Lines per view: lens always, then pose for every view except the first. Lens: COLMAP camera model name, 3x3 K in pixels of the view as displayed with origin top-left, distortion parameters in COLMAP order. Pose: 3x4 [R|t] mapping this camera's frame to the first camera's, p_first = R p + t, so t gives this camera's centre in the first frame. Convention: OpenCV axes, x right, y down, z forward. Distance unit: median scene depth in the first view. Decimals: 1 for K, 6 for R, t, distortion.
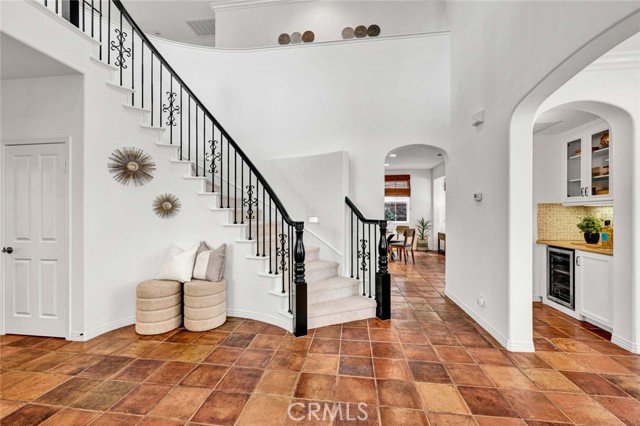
lens RADIAL K [[258.8, 0, 320.1], [0, 258.8, 206.3], [0, 0, 1]] dist [-0.001602, -0.000322]
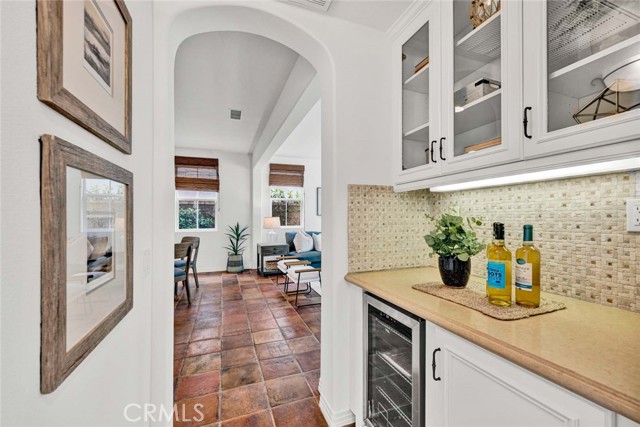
lens RADIAL K [[259.3, 0, 319.9], [0, 259.3, 213.9], [0, 0, 1]] dist [0.011489, 0.000237]
pose [[0.882870, -0.003716, 0.469603, 0.607965], [-0.000584, 0.999959, 0.009011, 0.032232], [-0.469618, -0.008230, 0.882831, 0.655773]]
